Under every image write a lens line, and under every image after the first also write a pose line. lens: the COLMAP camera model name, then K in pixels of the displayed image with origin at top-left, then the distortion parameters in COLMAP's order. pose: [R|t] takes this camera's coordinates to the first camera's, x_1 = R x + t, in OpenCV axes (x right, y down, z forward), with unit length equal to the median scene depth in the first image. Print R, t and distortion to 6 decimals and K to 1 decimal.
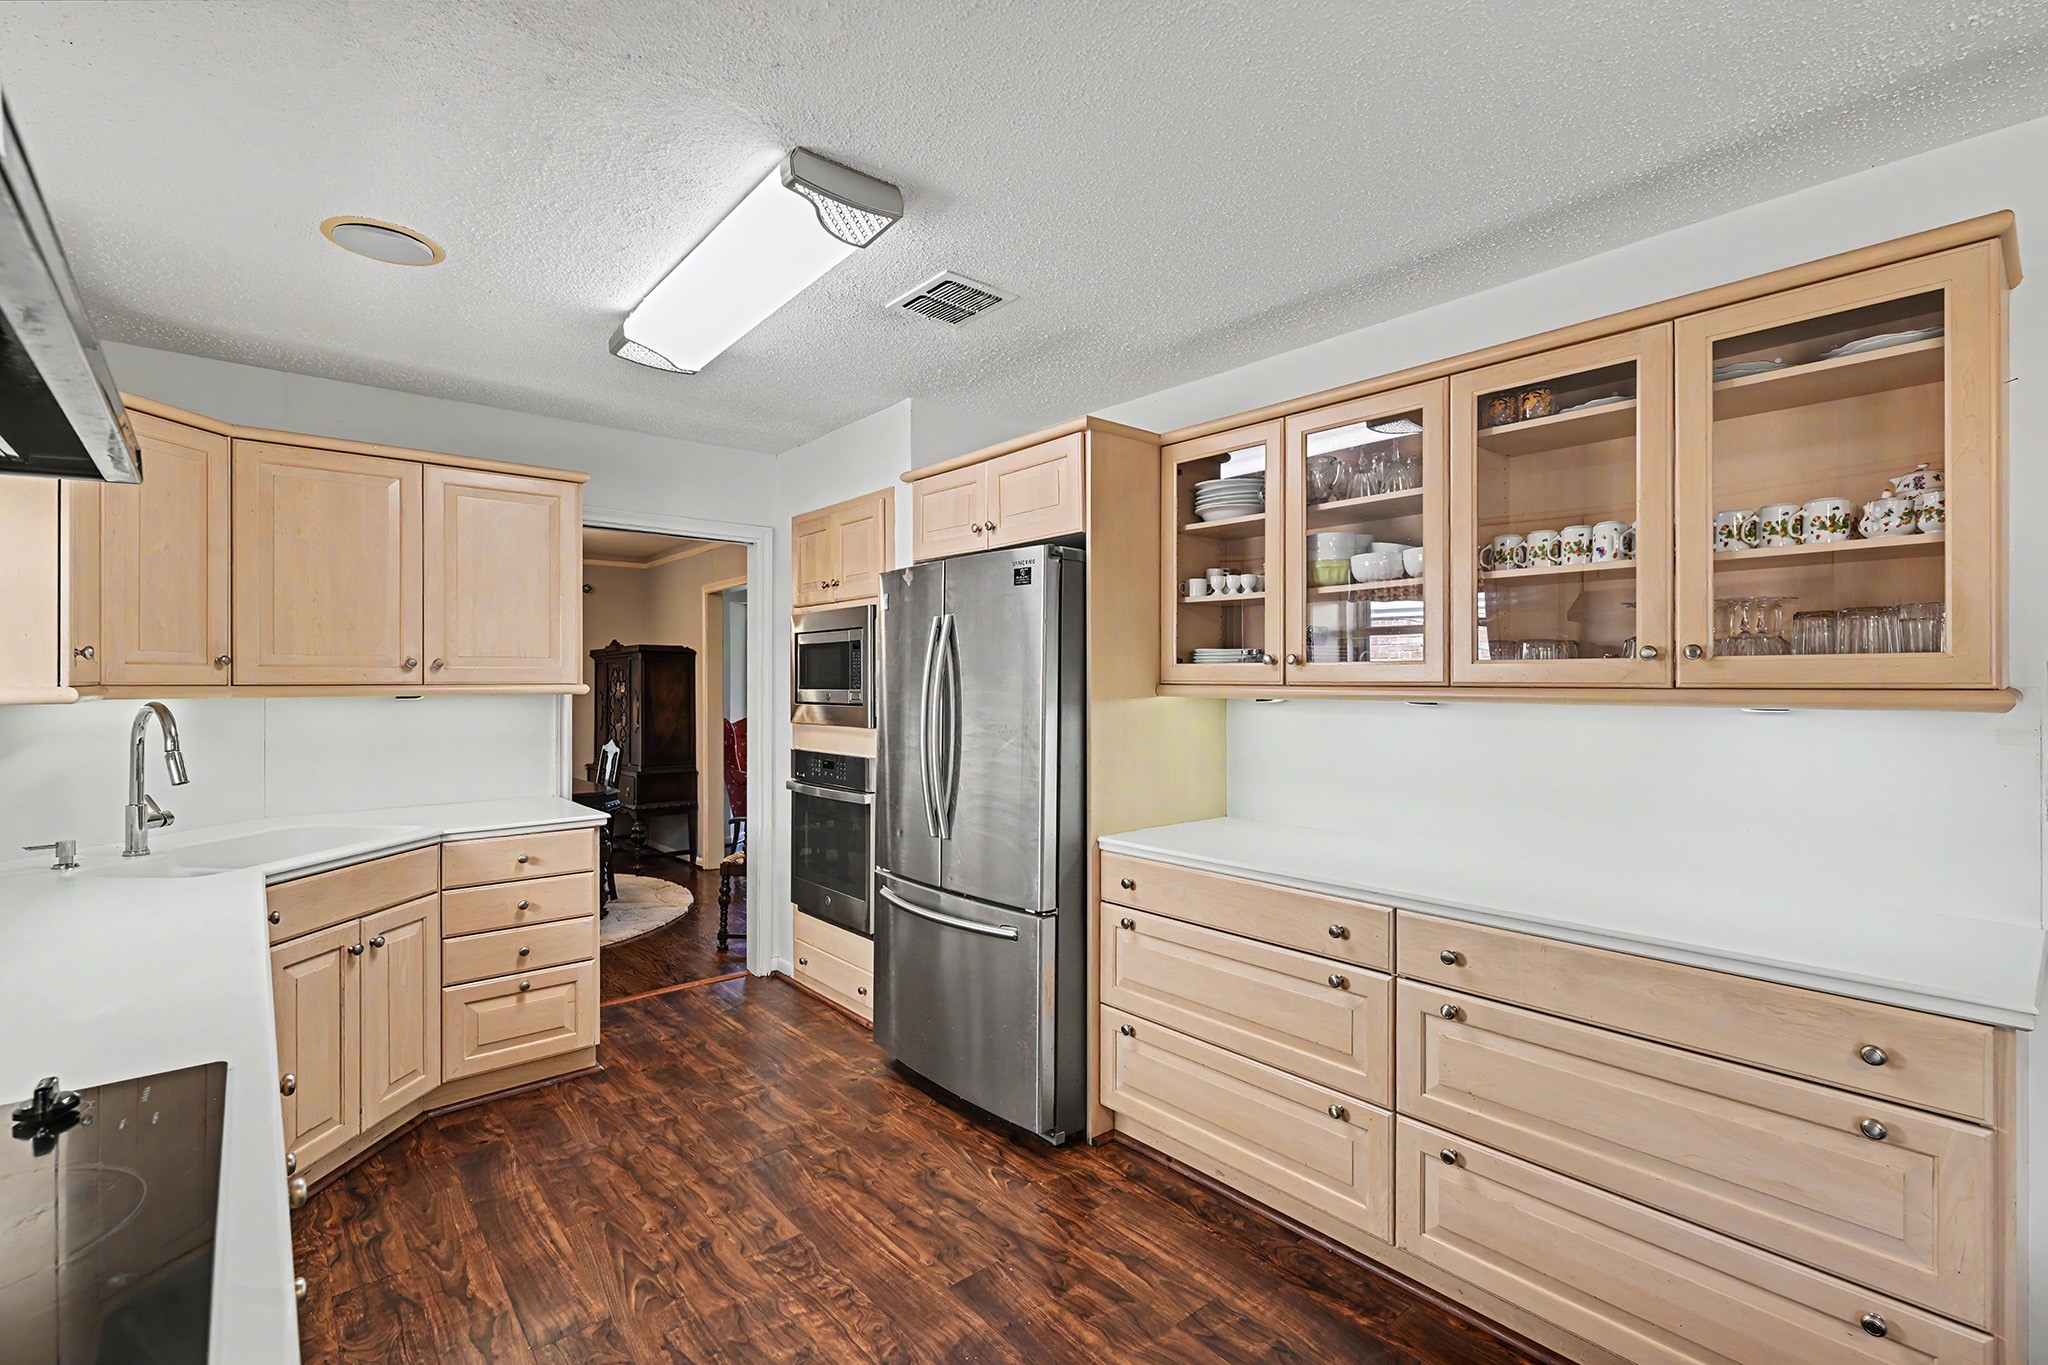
lens RADIAL K [[905.3, 0, 1020.8], [0, 905.3, 676.1], [0, 0, 1]] dist [-0.003308, -0.000641]
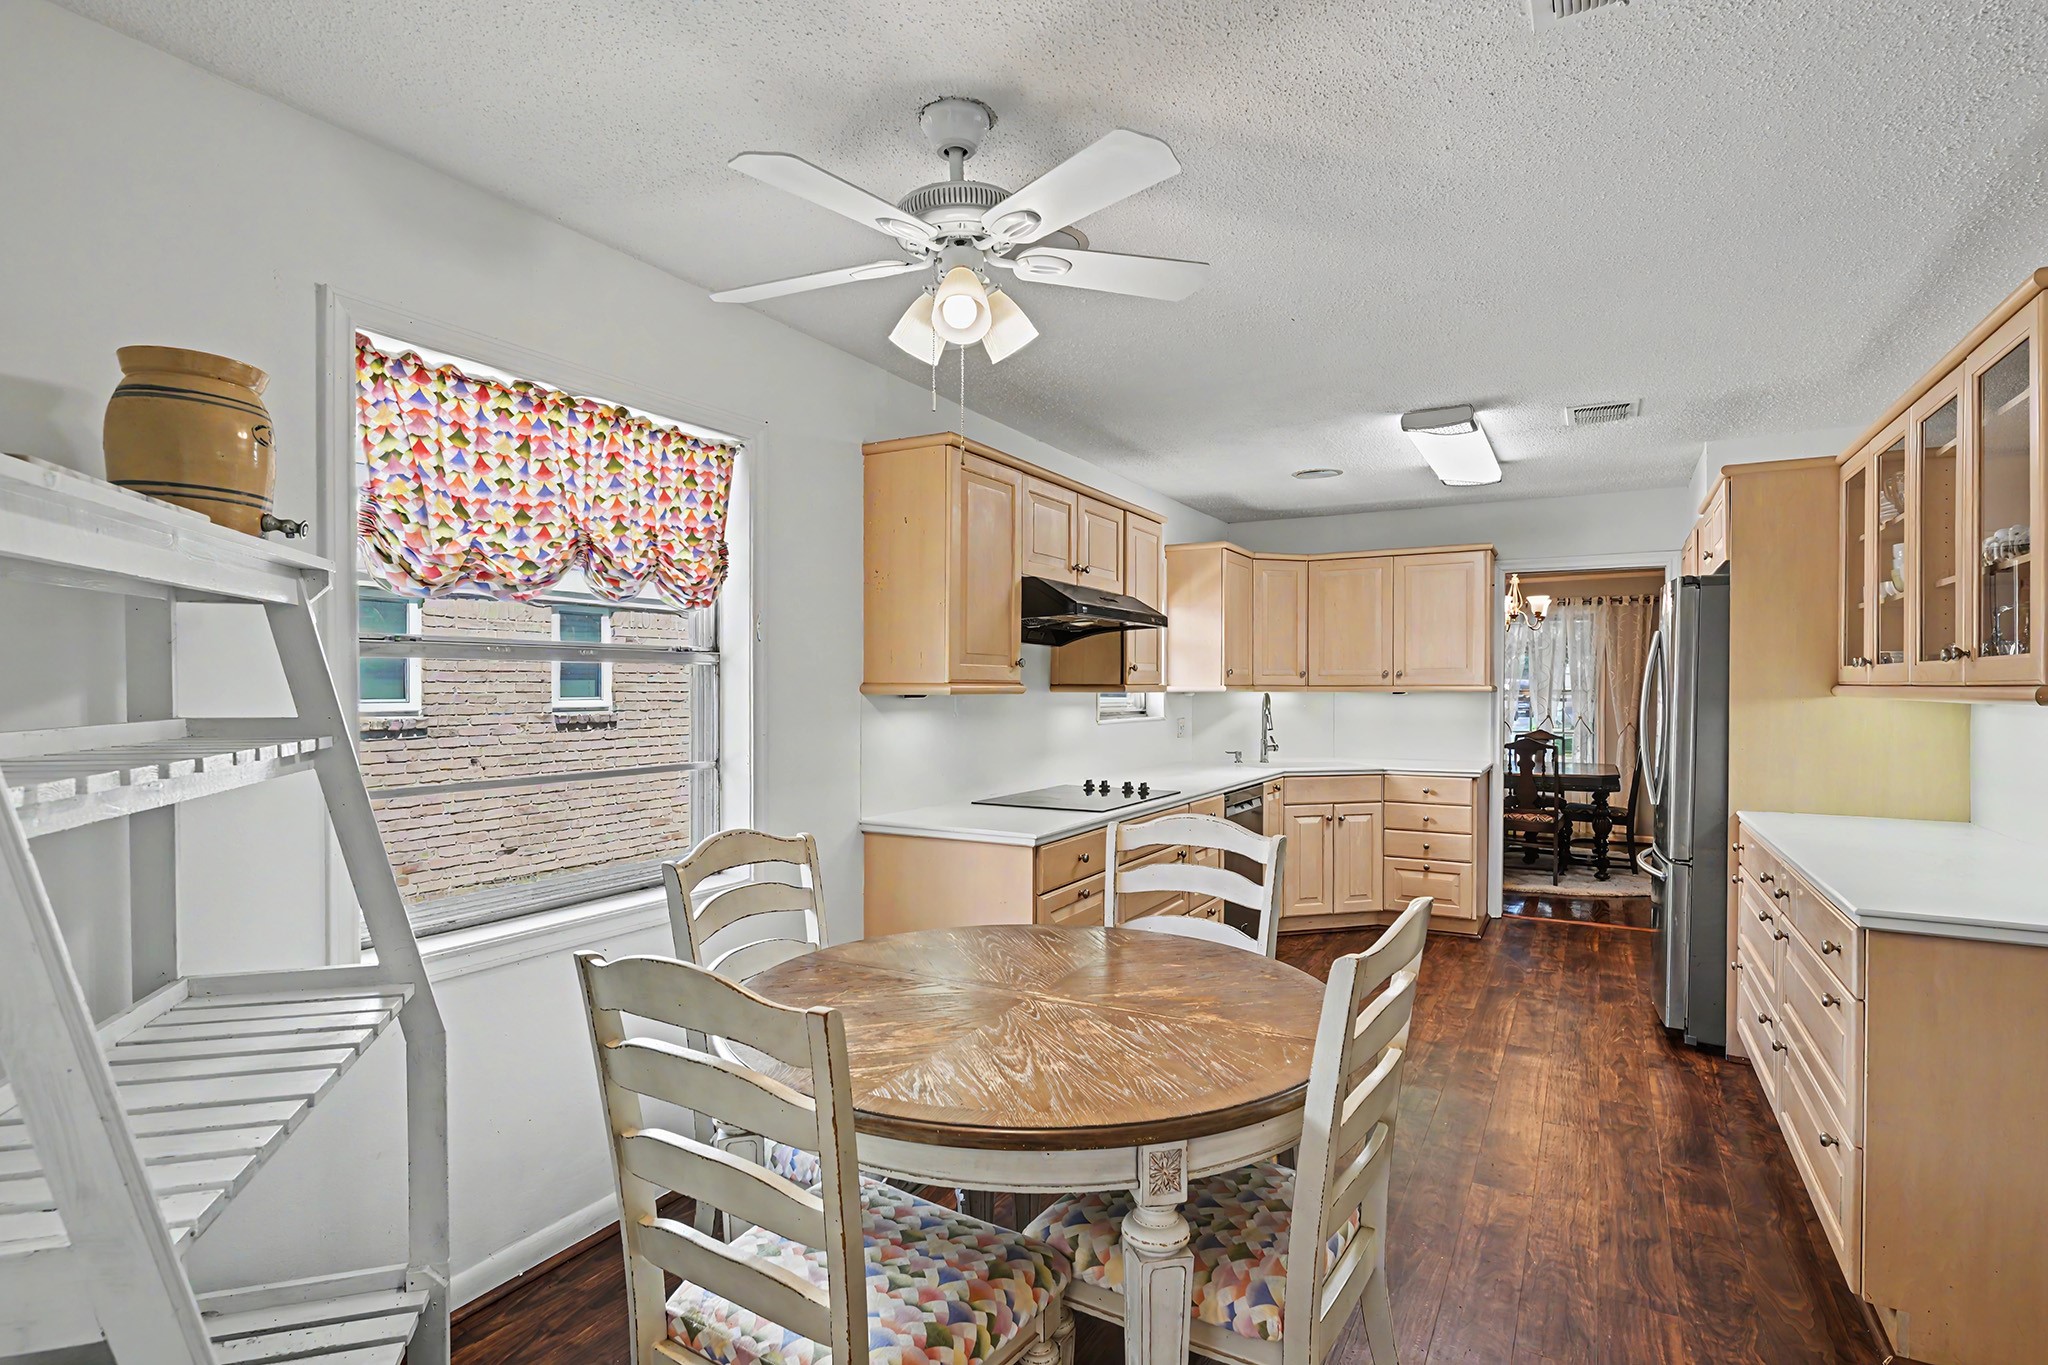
lens RADIAL K [[1013.3, 0, 1016.3], [0, 1013.3, 691.3], [0, 0, 1]] dist [0.001427, 0.000115]
pose [[0.332950, 0.004872, -0.942932, 0.946577], [0.003240, 0.999975, 0.006311, 0.005209], [0.942939, -0.005157, 0.332926, -0.327282]]
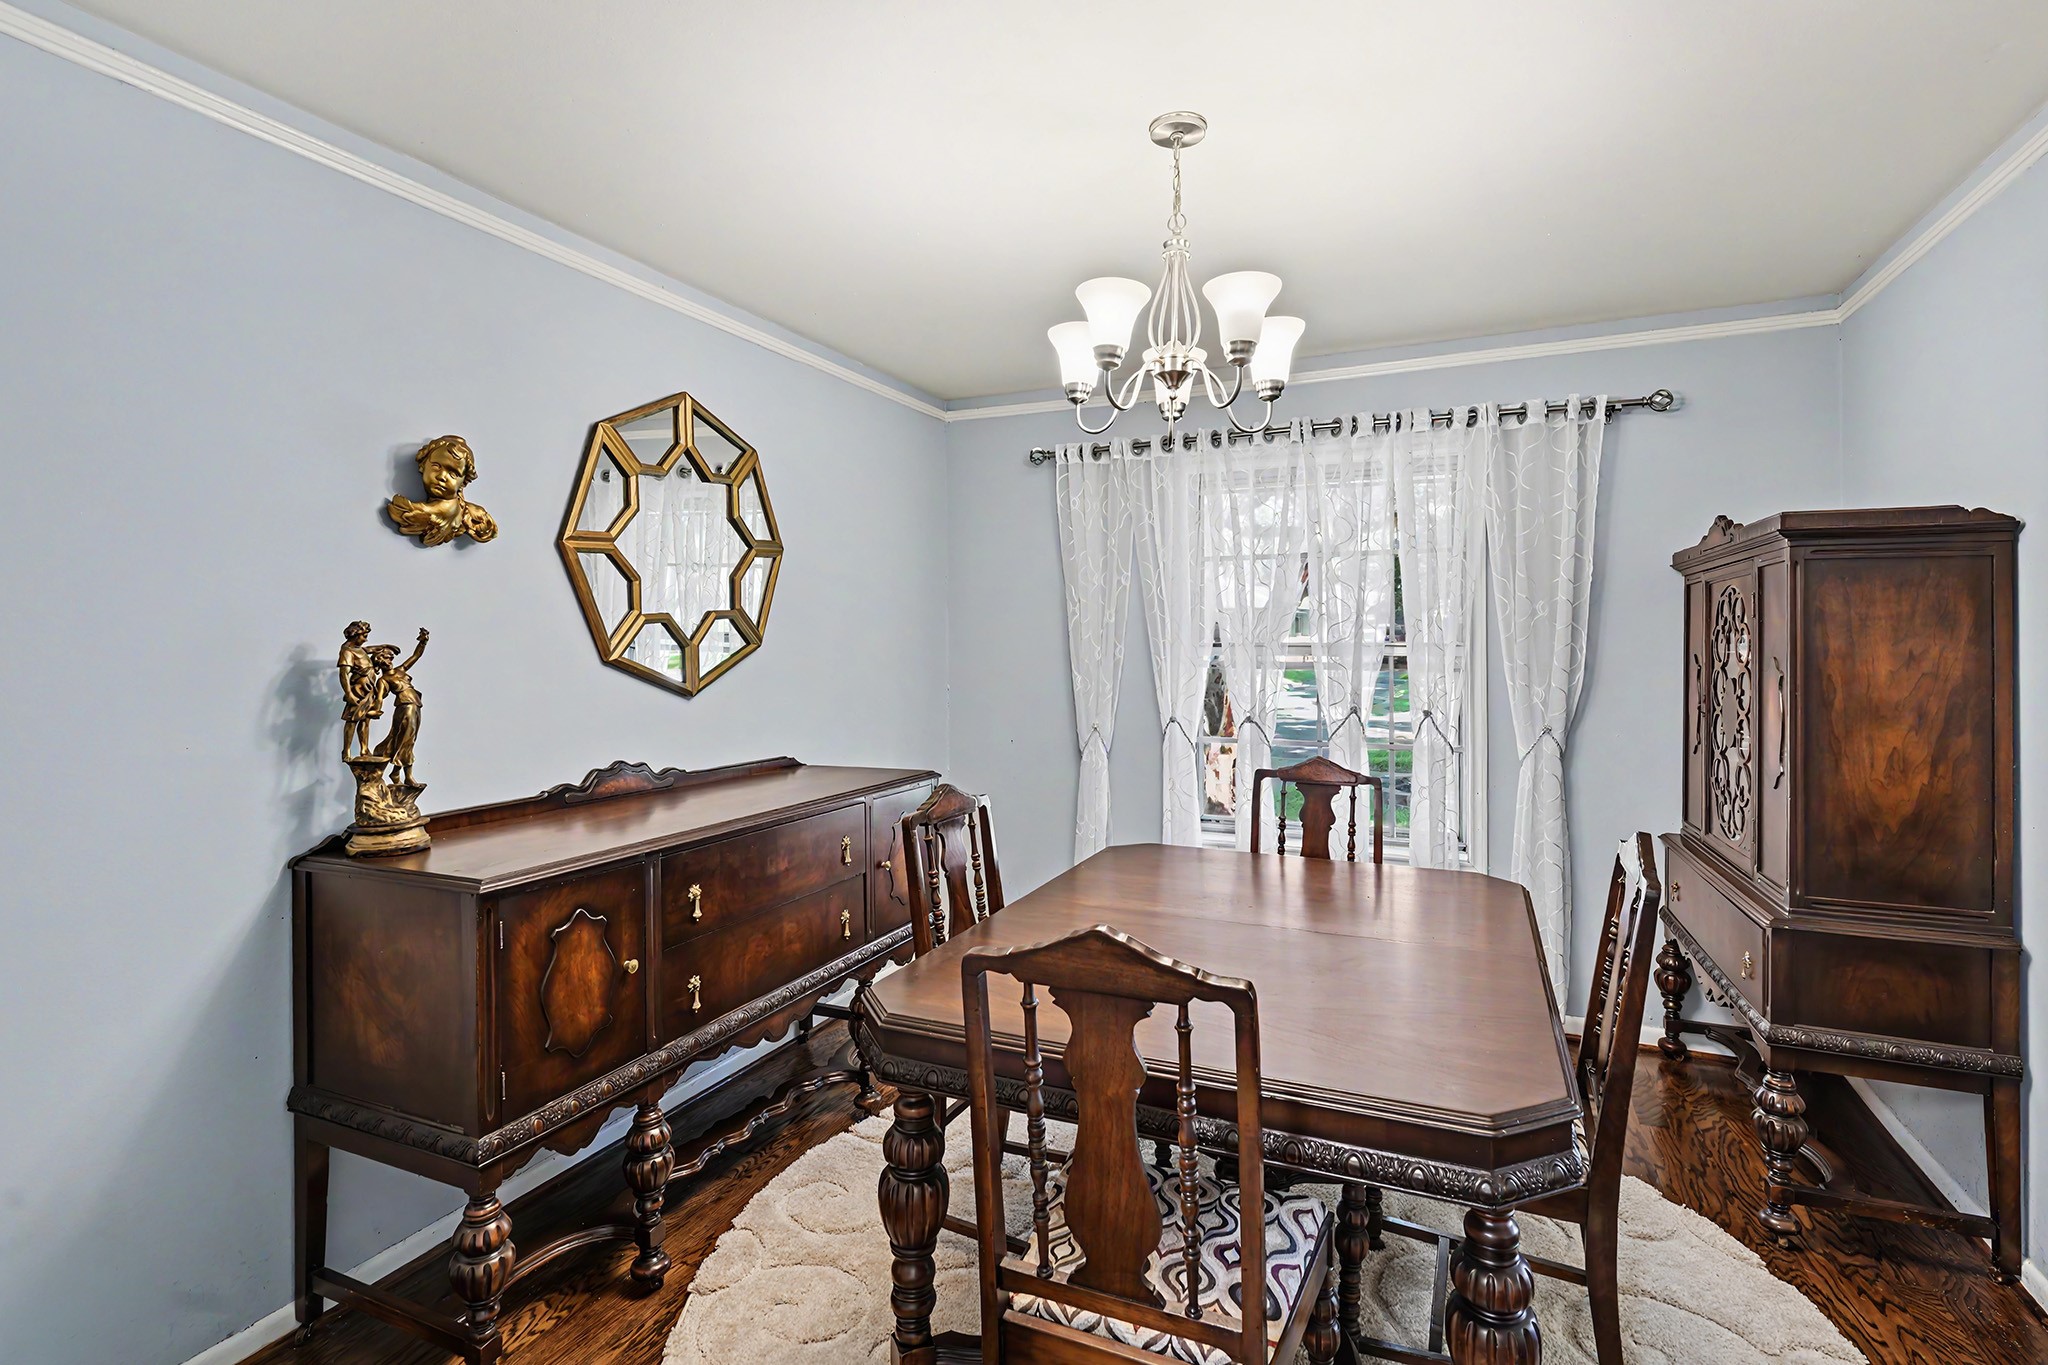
lens RADIAL K [[905.3, 0, 1079.7], [0, 905.3, 643.7], [0, 0, 1]] dist [-0.003308, -0.000641]
pose [[0.432313, -0.003768, -0.901716, -0.531427], [0.007090, 0.999975, -0.000779, 0.021024], [0.901696, -0.006057, 0.432329, 1.402039]]
